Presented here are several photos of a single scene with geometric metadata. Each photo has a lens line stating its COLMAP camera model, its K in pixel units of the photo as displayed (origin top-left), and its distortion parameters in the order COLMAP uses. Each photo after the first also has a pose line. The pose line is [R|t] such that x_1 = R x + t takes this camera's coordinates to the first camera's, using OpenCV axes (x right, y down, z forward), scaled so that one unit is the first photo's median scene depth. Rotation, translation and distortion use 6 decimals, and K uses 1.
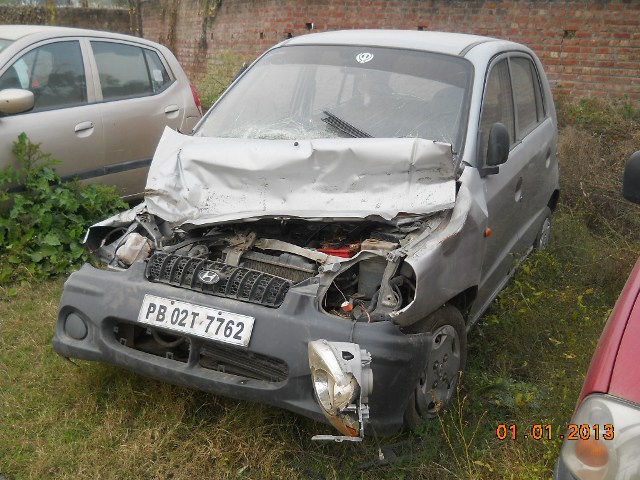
lens RADIAL K [[730.7, 0, 333.7], [0, 730.7, 238.9], [0, 0, 1]] dist [-0.008098, -0.034452]
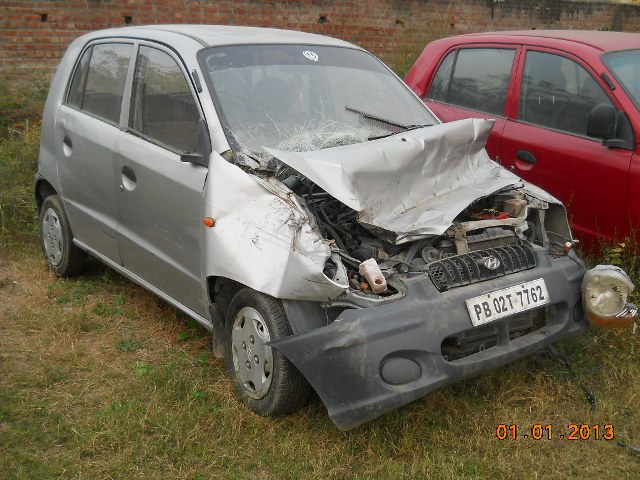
lens RADIAL K [[757.8, 0, 319.4], [0, 757.8, 205.4], [0, 0, 1]] dist [-0.016772, -0.002777]
pose [[0.463225, -0.229154, 0.856102, -1.256544], [0.226871, 0.964467, 0.135403, -0.248575], [-0.856710, 0.131502, 0.498753, 0.637182]]
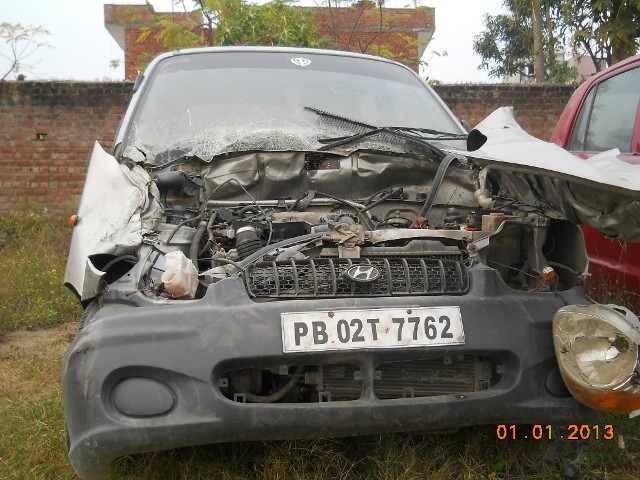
lens RADIAL K [[730.7, 0, 333.7], [0, 730.7, 238.9], [0, 0, 1]] dist [-0.008098, -0.034452]
pose [[0.810939, -0.082229, 0.579324, -0.616131], [0.187149, 0.974518, -0.123648, 0.103372], [-0.554394, 0.208691, 0.805664, 0.417133]]
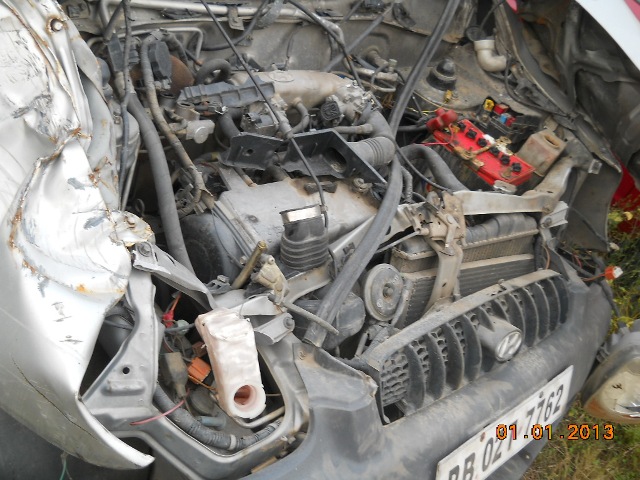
lens RADIAL K [[757.8, 0, 319.4], [0, 757.8, 205.4], [0, 0, 1]] dist [-0.016772, -0.002777]
pose [[0.350574, -0.444911, 0.824107, -0.570390], [-0.159881, 0.838604, 0.520751, -0.254279], [-0.922787, -0.314320, 0.222860, 1.029287]]
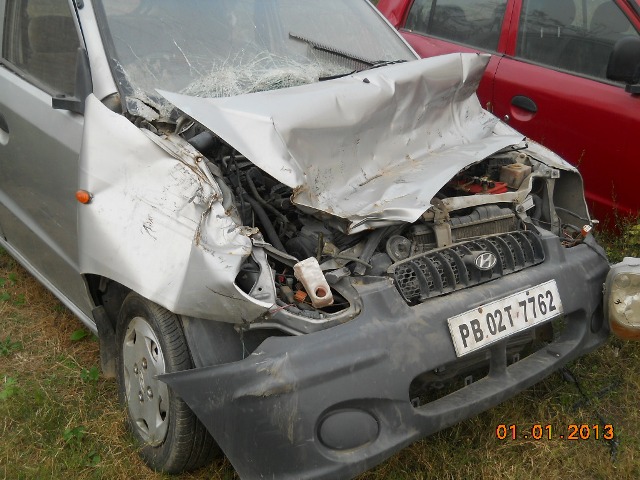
lens RADIAL K [[757.8, 0, 319.4], [0, 757.8, 205.4], [0, 0, 1]] dist [-0.016772, -0.002777]
pose [[0.443031, -0.294025, 0.846920, -0.917174], [0.211100, 0.952340, 0.220195, -0.220771], [-0.871298, 0.081232, 0.483984, 0.755770]]
